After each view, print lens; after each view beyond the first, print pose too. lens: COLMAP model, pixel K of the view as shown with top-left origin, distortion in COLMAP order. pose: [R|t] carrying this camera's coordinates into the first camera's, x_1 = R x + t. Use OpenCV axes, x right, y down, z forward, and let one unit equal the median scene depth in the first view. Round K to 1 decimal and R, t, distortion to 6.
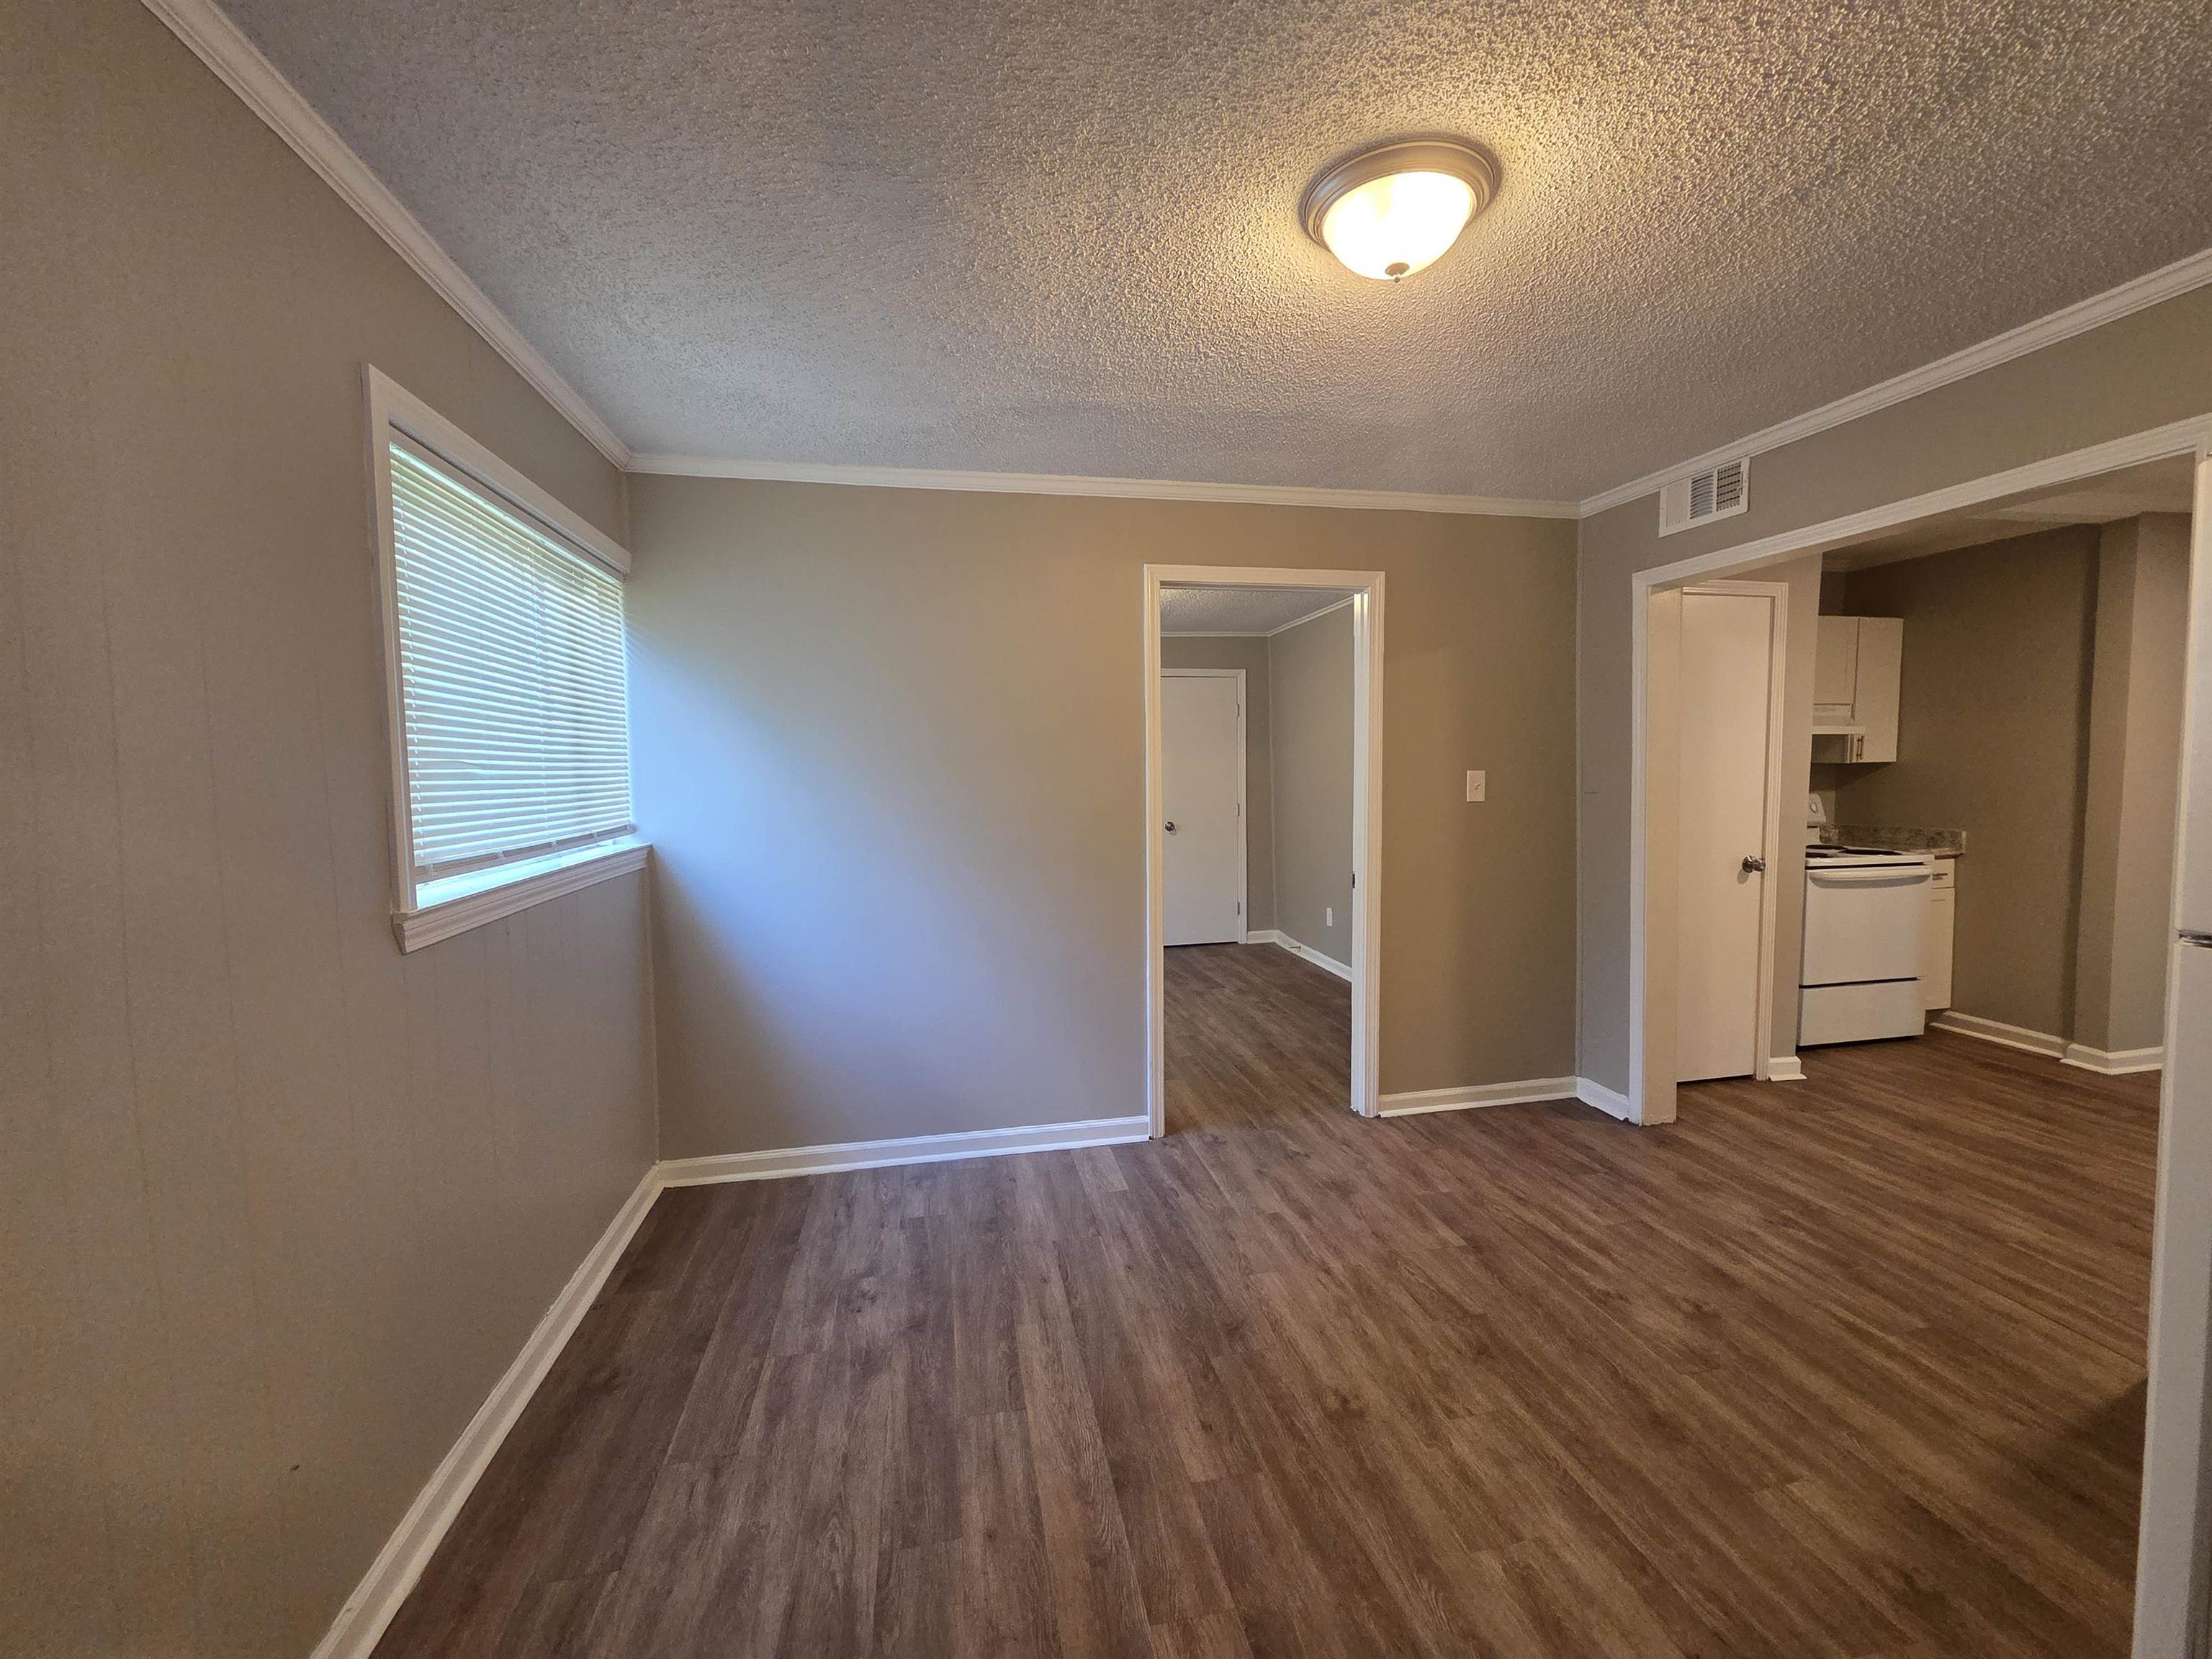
lens RADIAL K [[904.7, 0, 1120.8], [0, 904.7, 828.0], [0, 0, 1]] dist [0.000936, -0.003500]
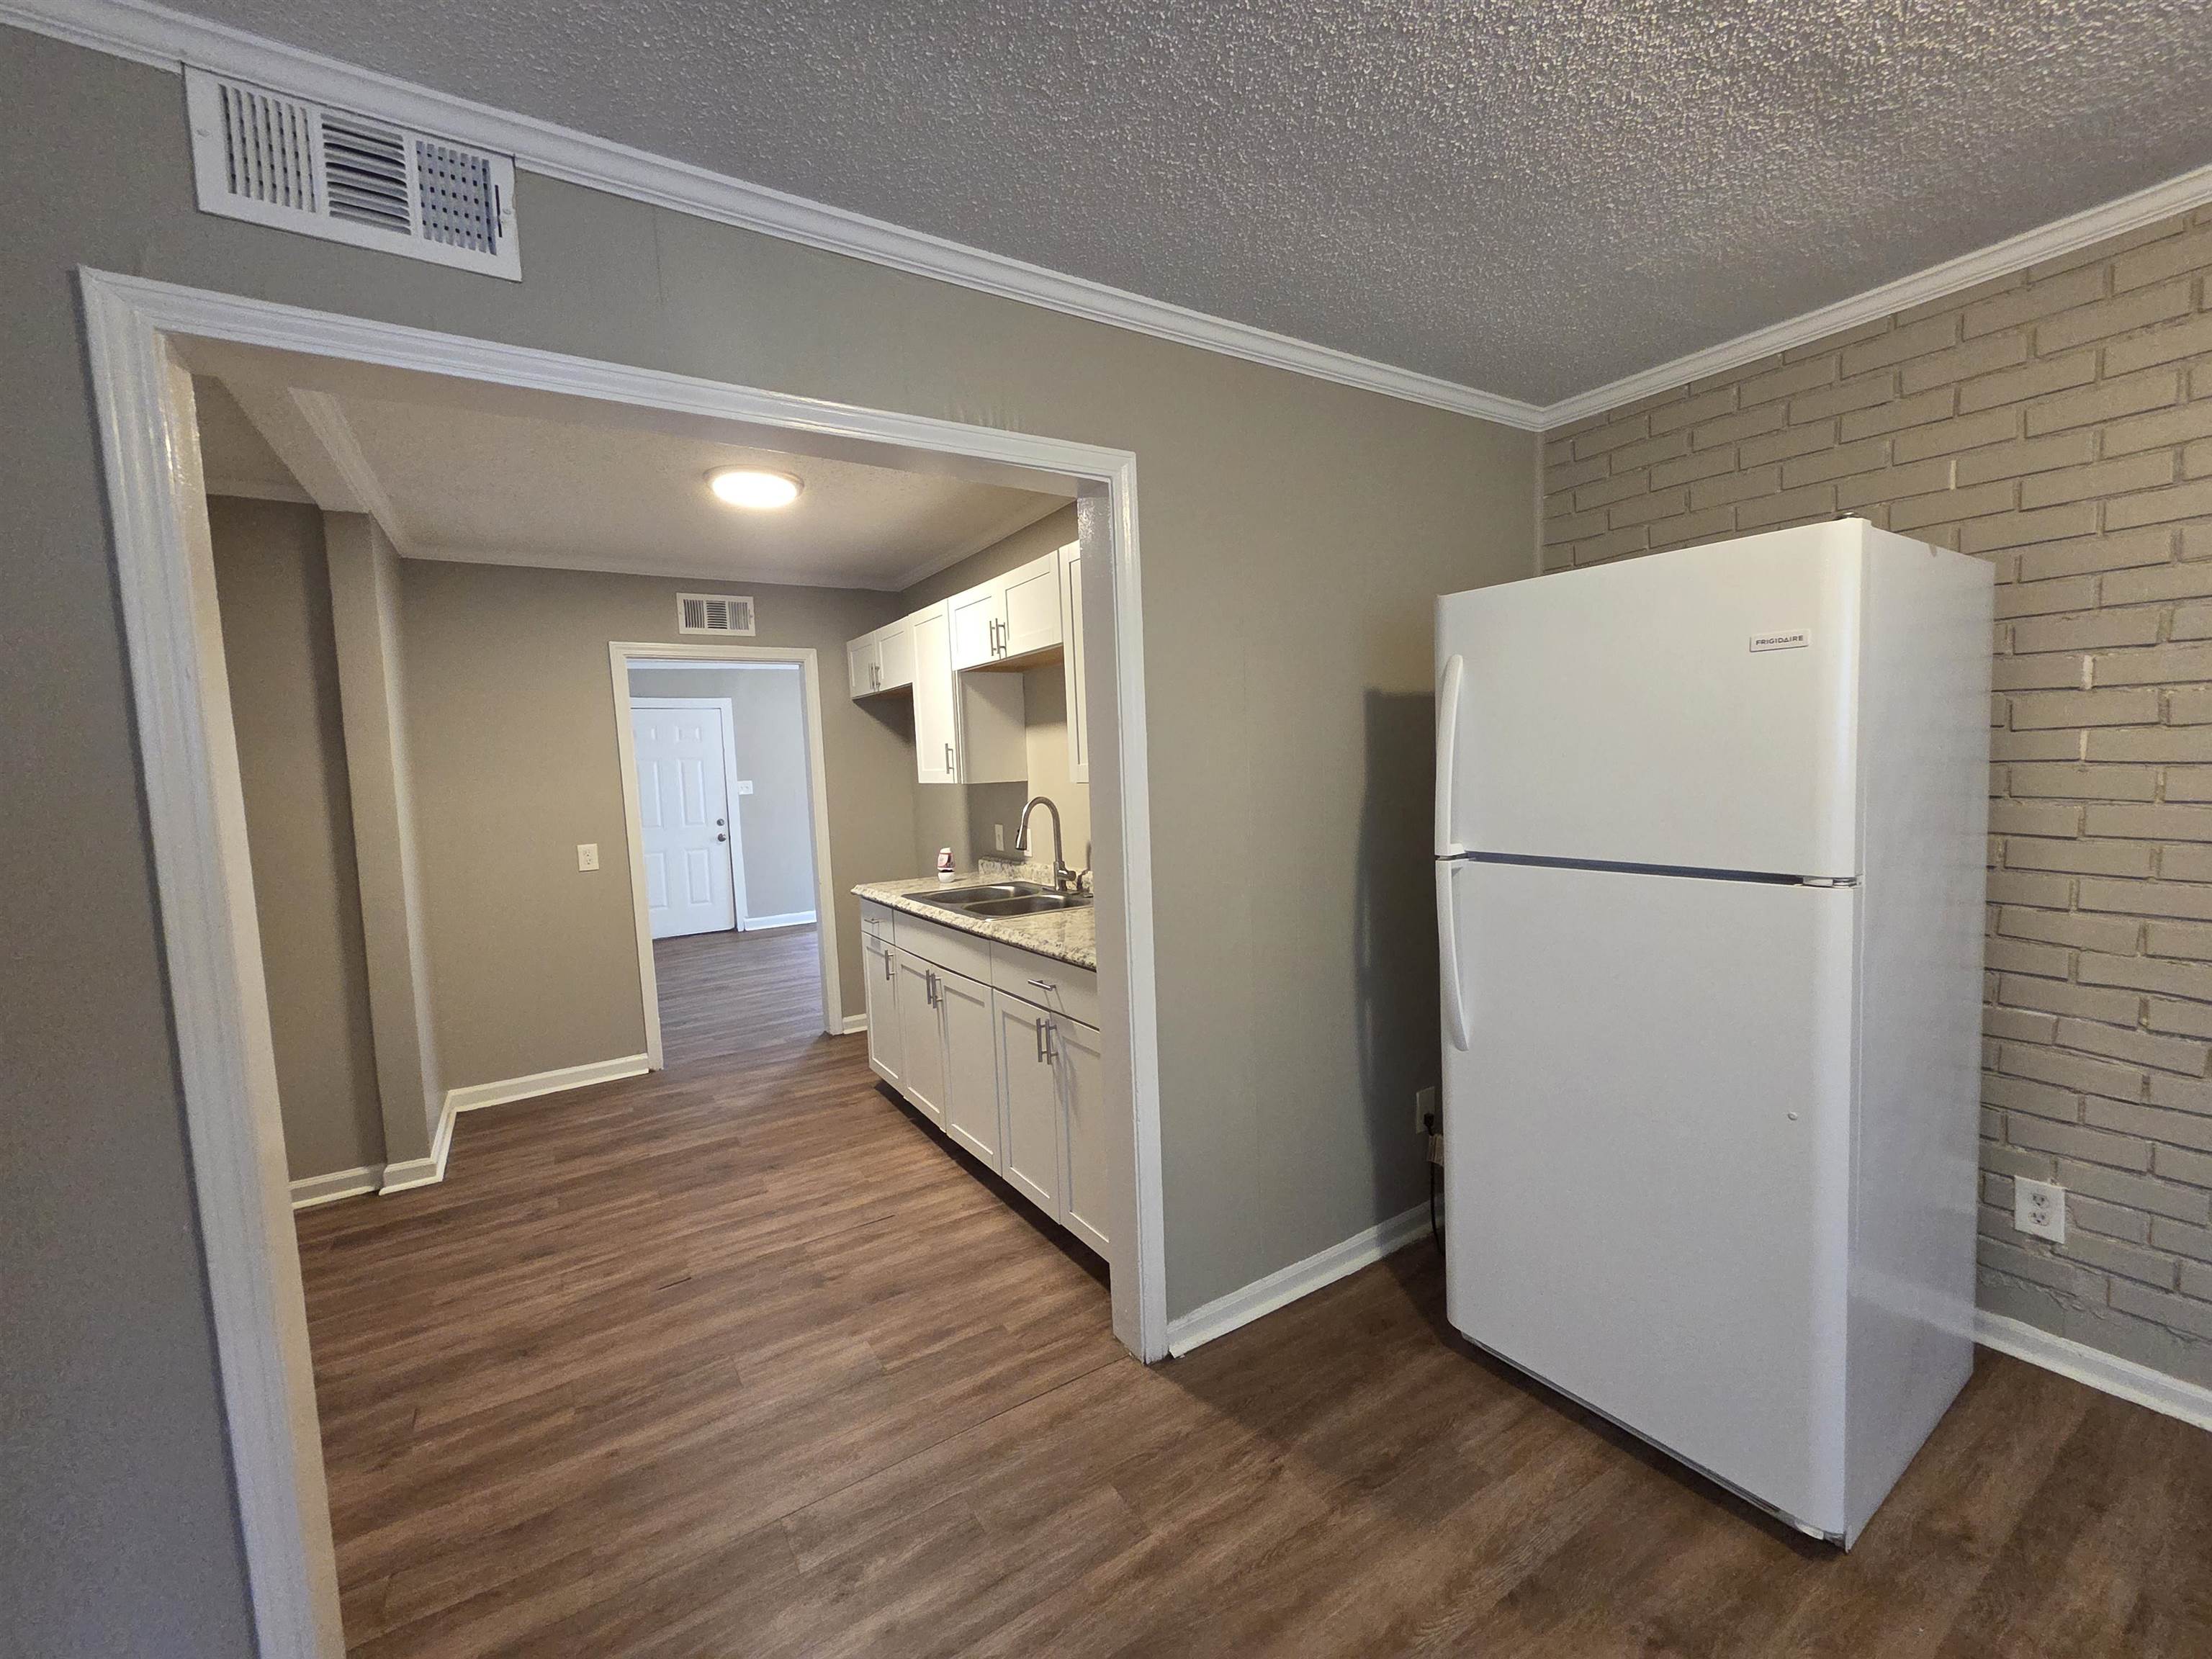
lens RADIAL K [[904.7, 0, 1120.8], [0, 904.7, 828.0], [0, 0, 1]] dist [0.000936, -0.003500]
pose [[-0.361766, -0.038073, 0.931491, 0.174218], [0.113806, 0.989889, 0.084659, -0.095741], [-0.925296, 0.136636, -0.353775, 1.228770]]
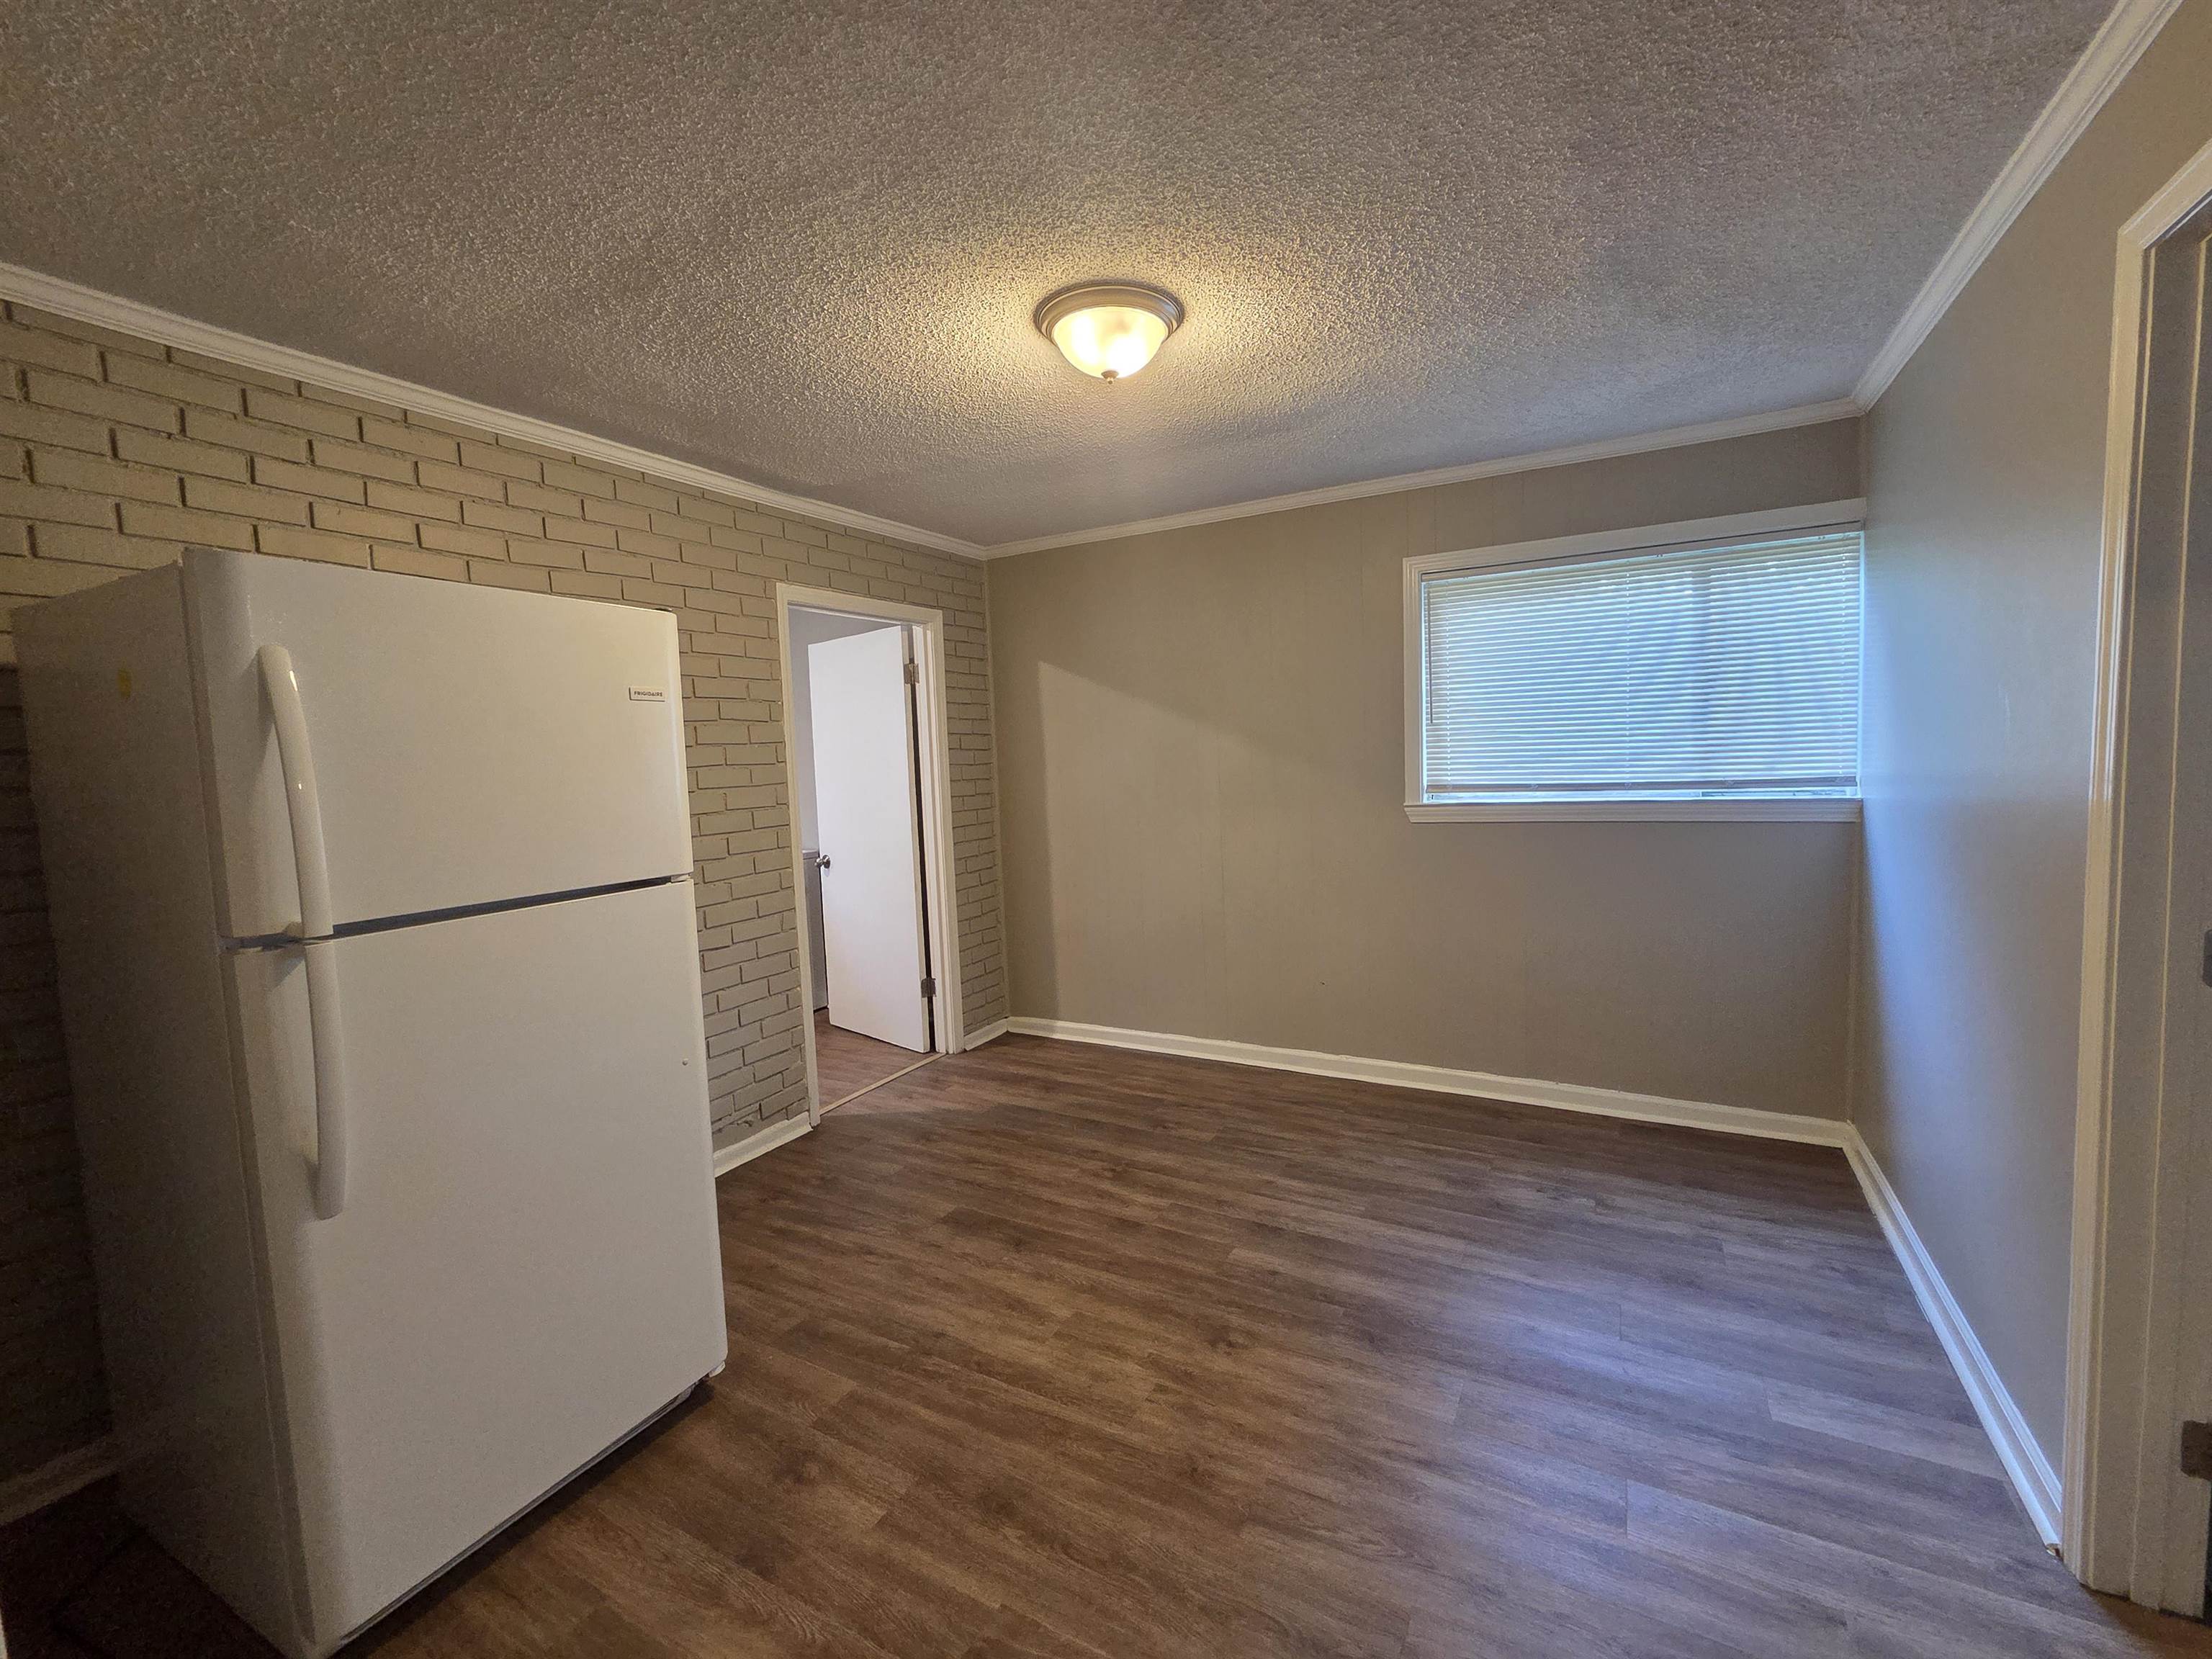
lens RADIAL K [[893.4, 0, 1127.6], [0, 893.4, 823.6], [0, 0, 1]] dist [-0.000215, -0.007008]
pose [[-0.646677, 0.100853, -0.756067, 0.989785], [-0.002393, 0.990947, 0.134230, -0.113956], [0.762760, 0.088613, -0.640581, 1.419199]]
